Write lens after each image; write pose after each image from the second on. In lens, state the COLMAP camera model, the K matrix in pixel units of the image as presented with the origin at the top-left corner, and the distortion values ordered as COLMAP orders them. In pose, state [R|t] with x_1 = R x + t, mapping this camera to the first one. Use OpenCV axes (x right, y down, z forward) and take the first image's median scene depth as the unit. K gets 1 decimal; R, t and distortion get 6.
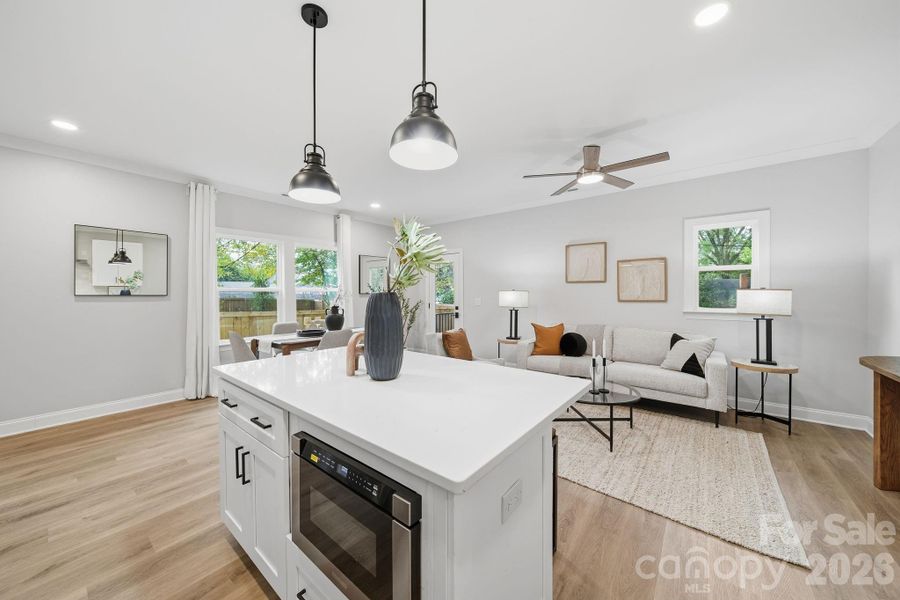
lens RADIAL K [[322.2, 0, 452.9], [0, 322.2, 296.1], [0, 0, 1]] dist [0.000101, -0.000346]
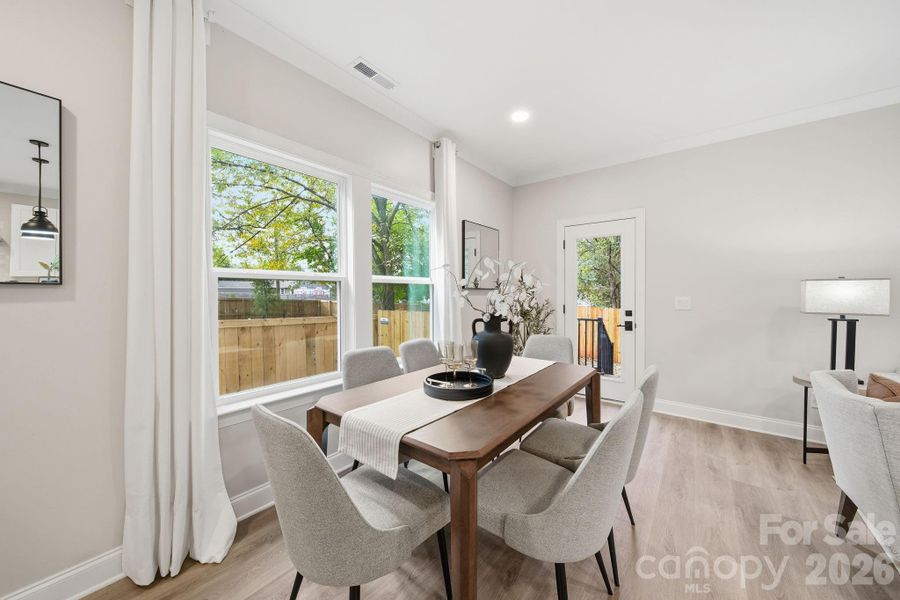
lens RADIAL K [[322.2, 0, 449.1], [0, 322.2, 296.3], [0, 0, 1]] dist [0.000101, -0.000346]
pose [[0.999995, -0.002954, -0.001371, -0.357157], [0.002957, 0.999994, 0.001645, 0.005275], [0.001366, -0.001649, 0.999998, 0.489920]]
